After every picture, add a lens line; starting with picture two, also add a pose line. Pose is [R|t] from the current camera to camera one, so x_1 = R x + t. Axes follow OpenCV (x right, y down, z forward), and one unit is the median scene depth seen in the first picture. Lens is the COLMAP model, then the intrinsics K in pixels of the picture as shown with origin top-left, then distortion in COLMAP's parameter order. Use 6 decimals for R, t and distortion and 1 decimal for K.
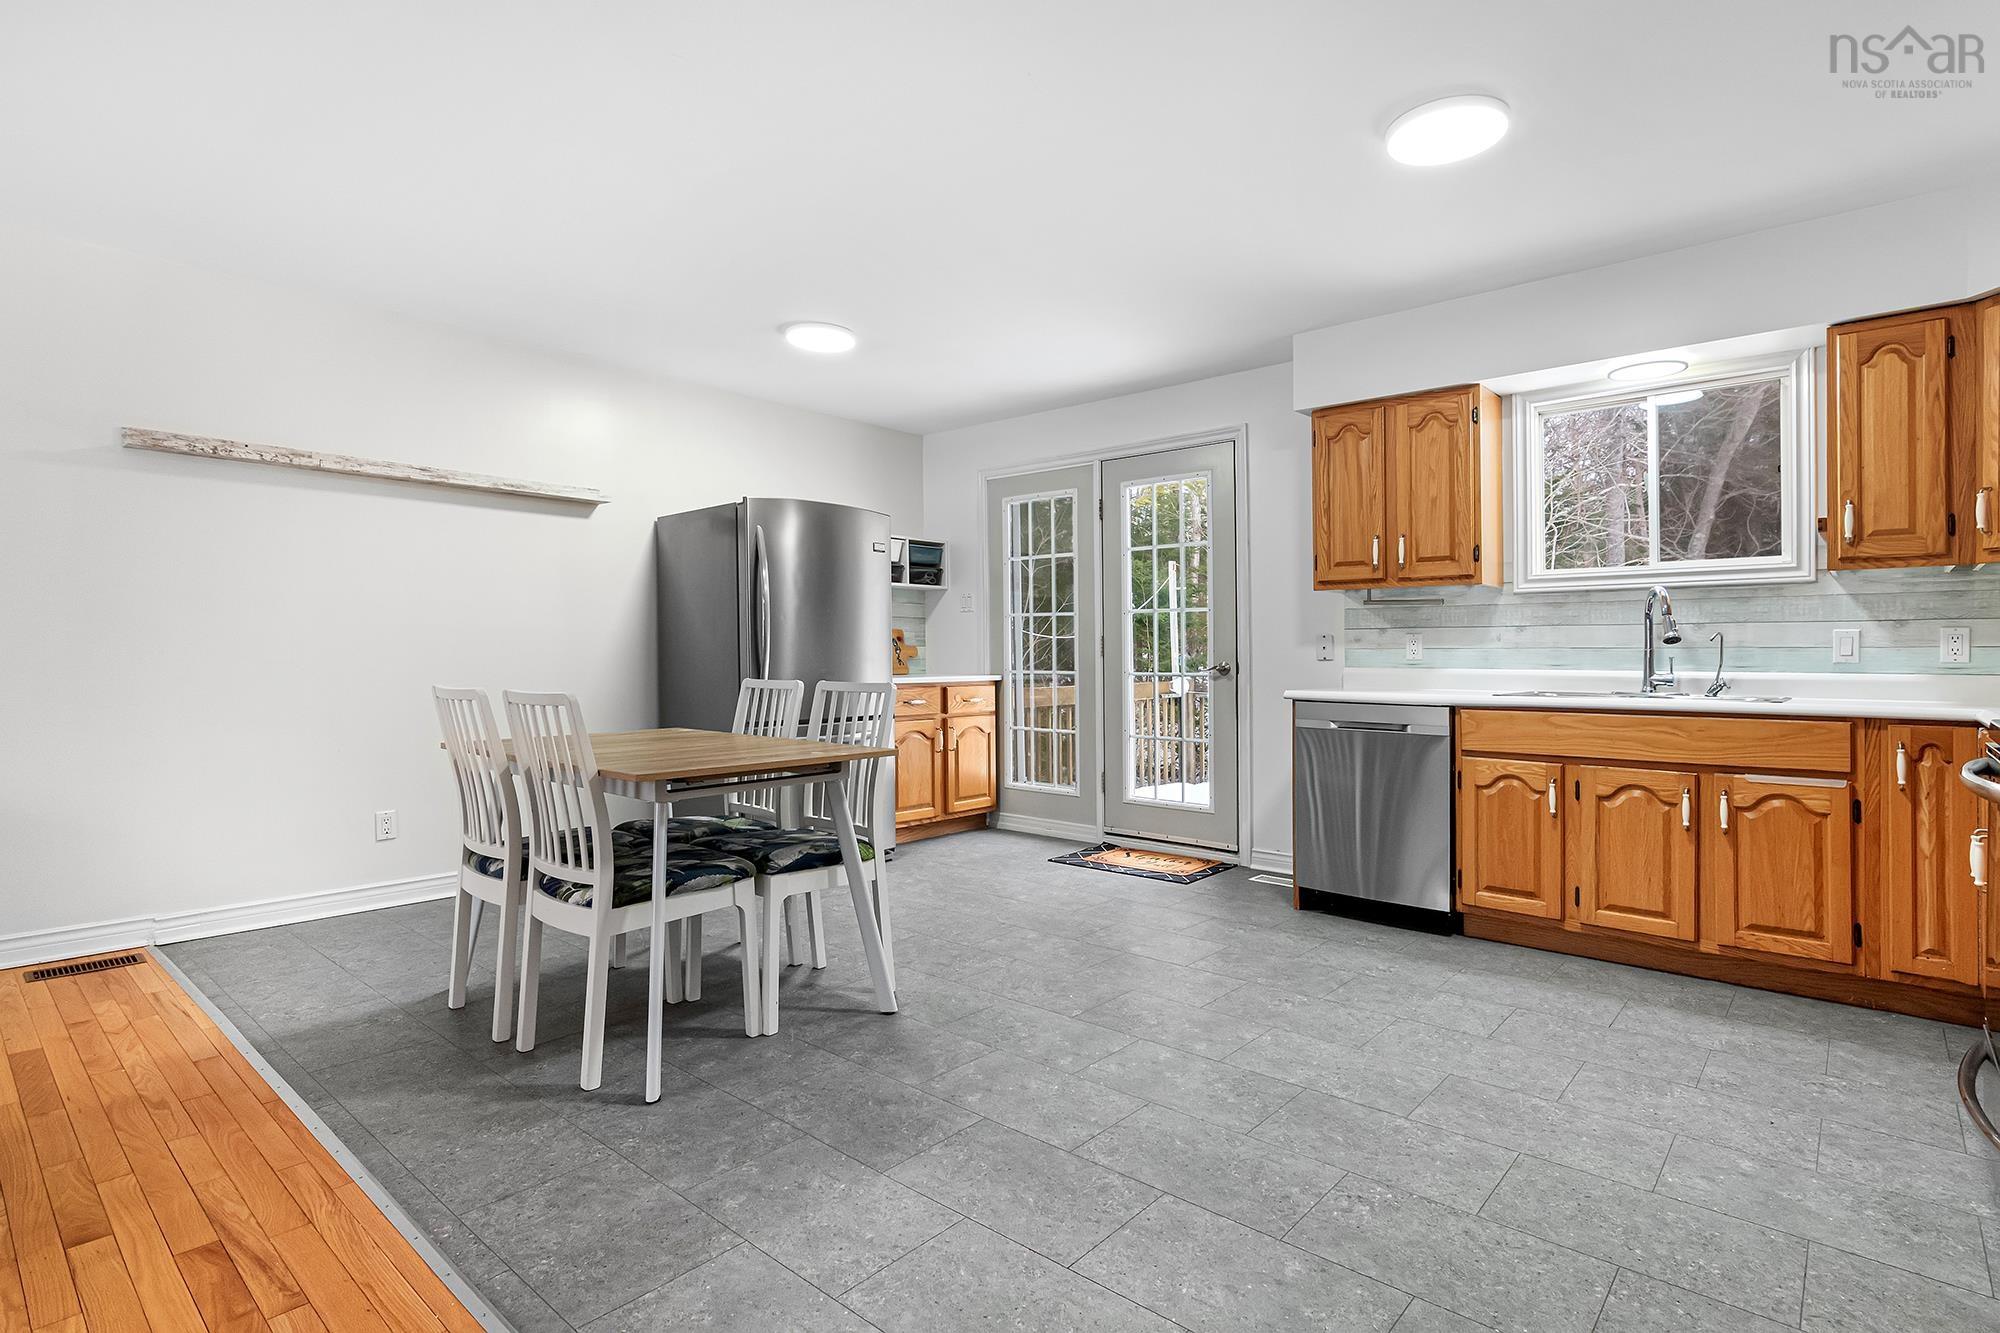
lens RADIAL K [[995.9, 0, 1007.5], [0, 995.9, 627.0], [0, 0, 1]] dist [0.001341, -0.001484]
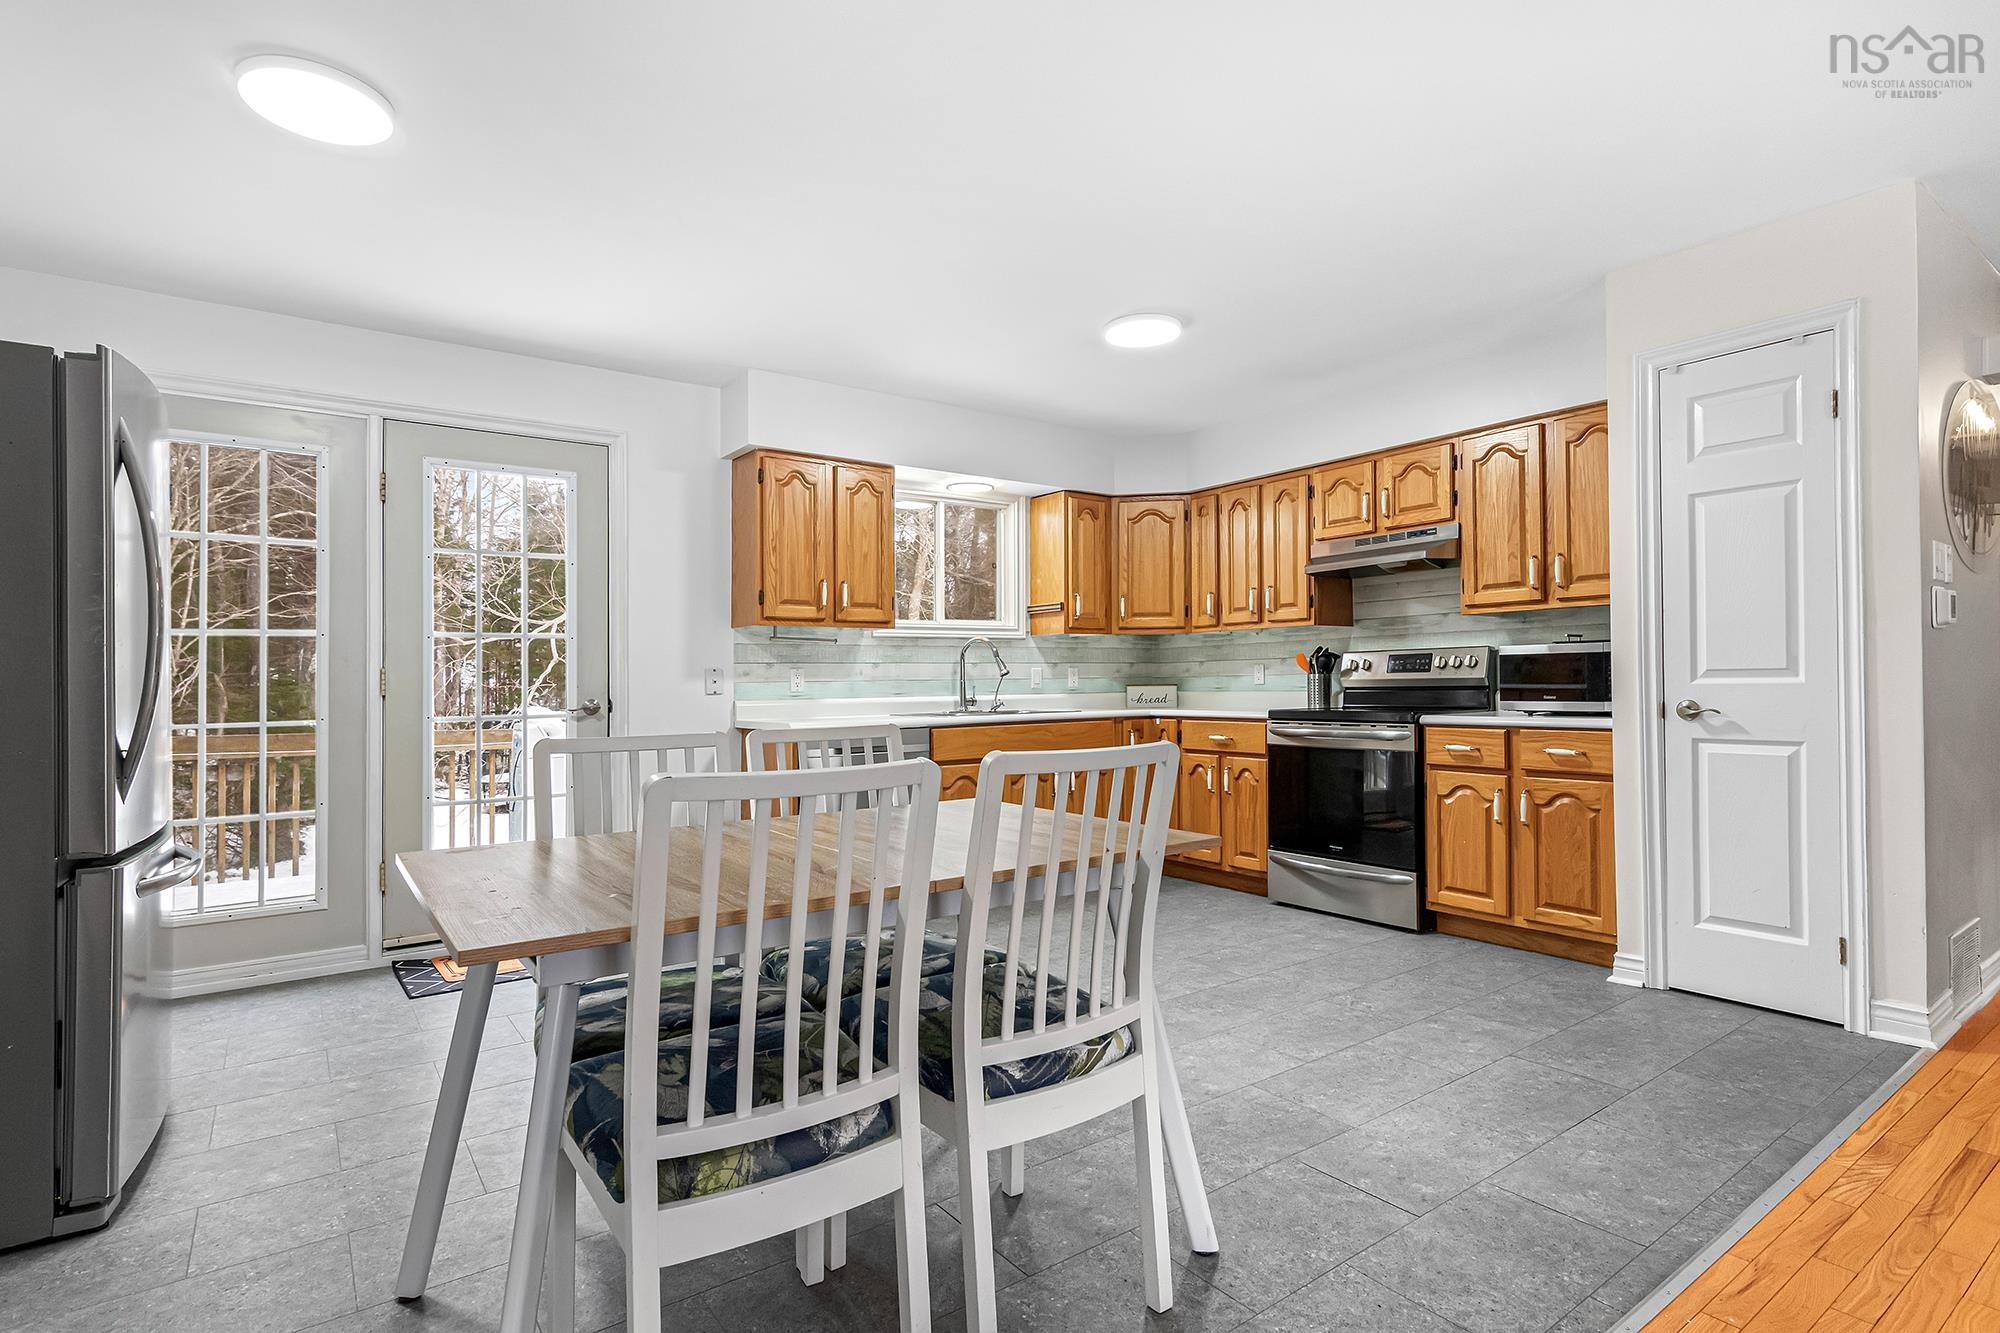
lens RADIAL K [[995.9, 0, 1036.1], [0, 995.9, 644.6], [0, 0, 1]] dist [0.001341, -0.001484]
pose [[0.199372, 0.030125, 0.979461, -0.771322], [-0.014695, 0.999507, -0.027751, 0.009018], [-0.979814, -0.008861, 0.199717, 0.640128]]
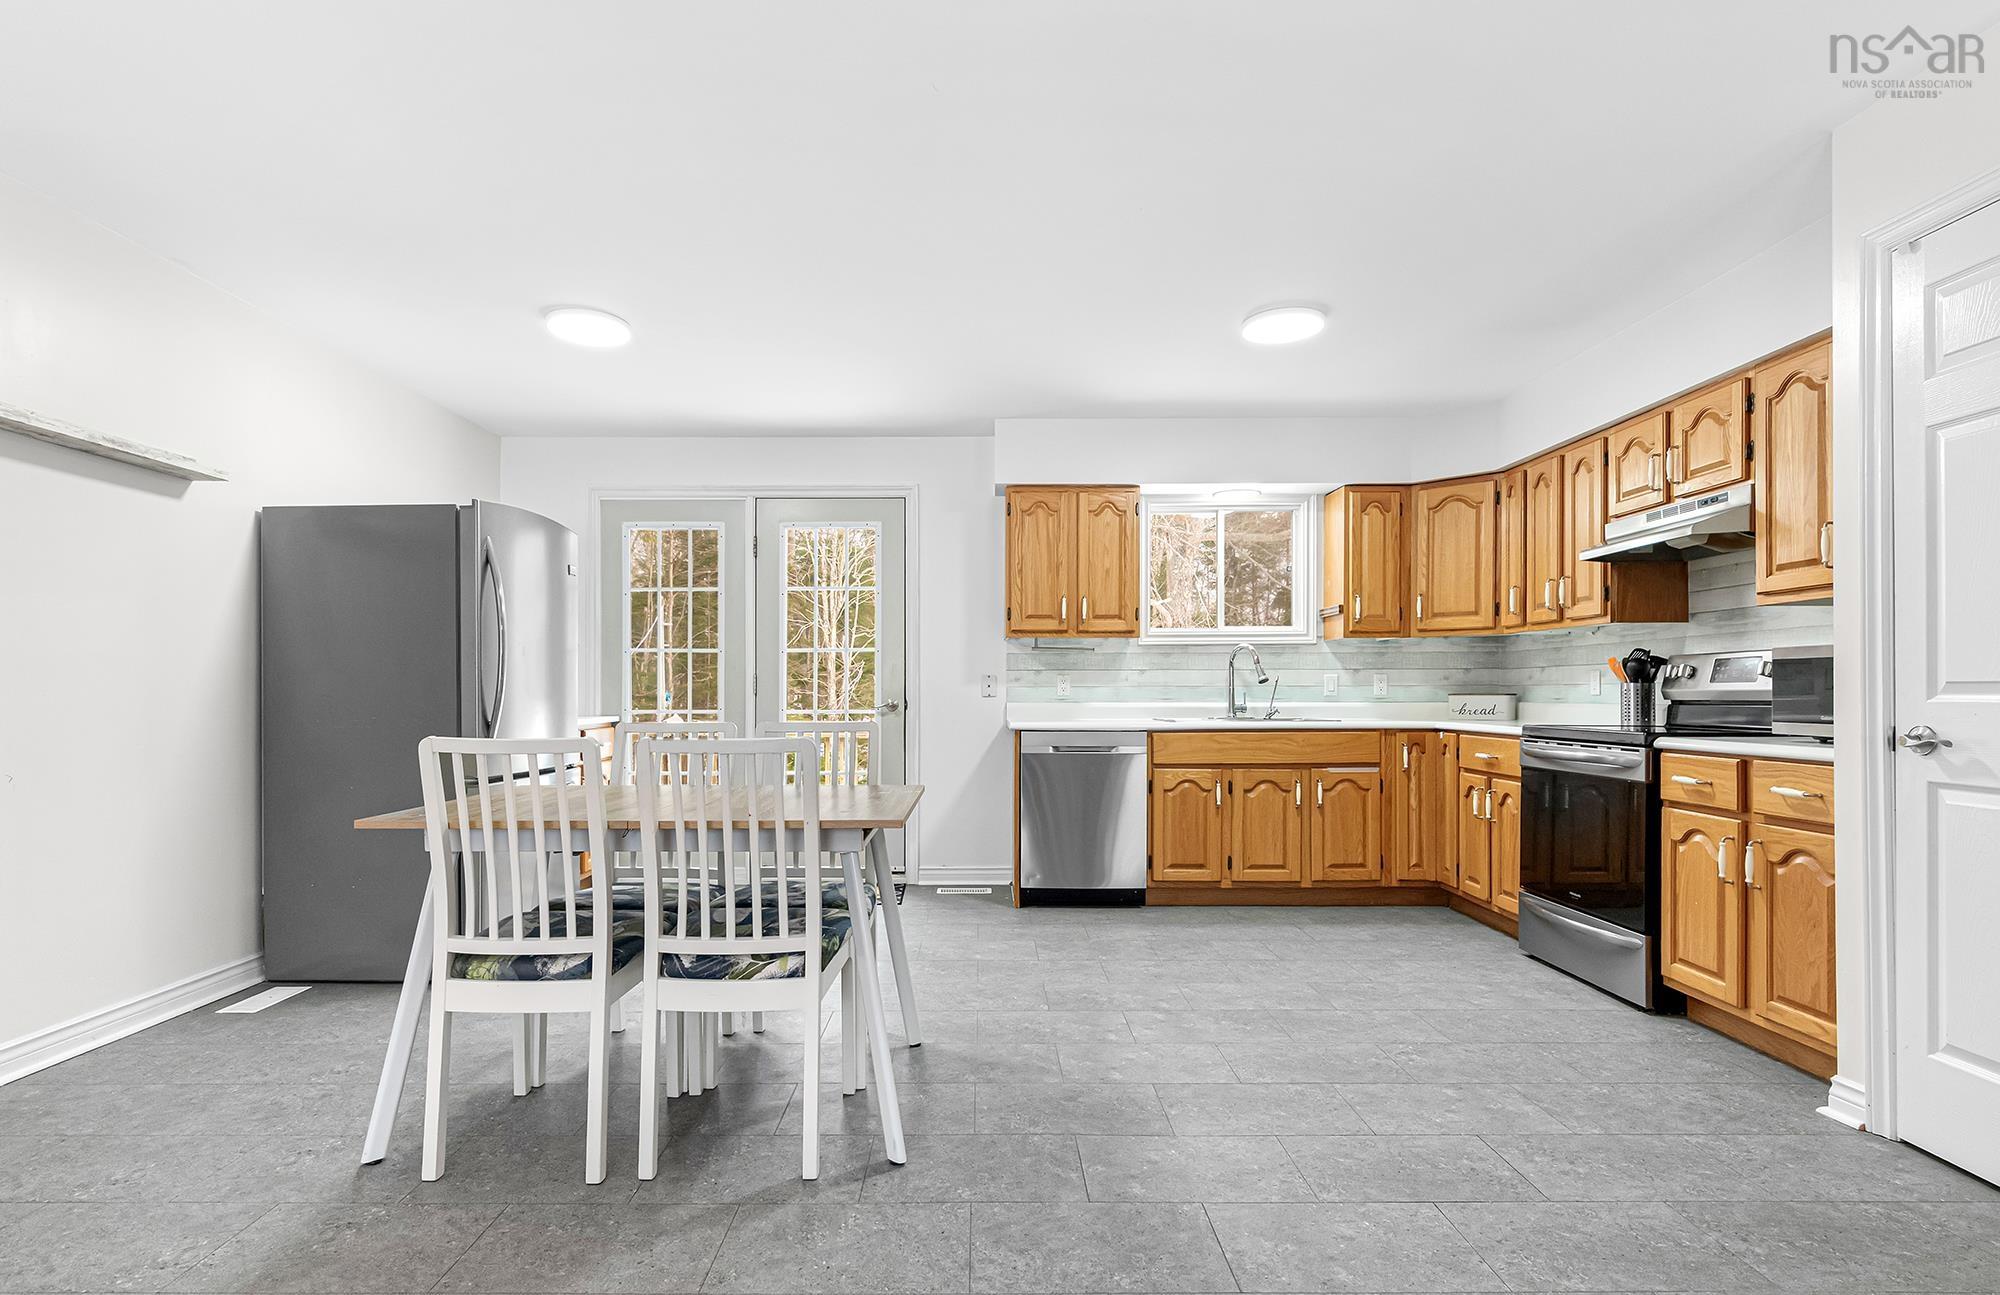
lens RADIAL K [[1016.7, 0, 978.8], [0, 1016.7, 655.6], [0, 0, 1]] dist [-0.000952, -0.001501]
pose [[0.755874, 0.017866, 0.654474, -0.620037], [-0.014874, 0.999838, -0.010115, -0.003200], [-0.654548, -0.002089, 0.756017, 0.136264]]
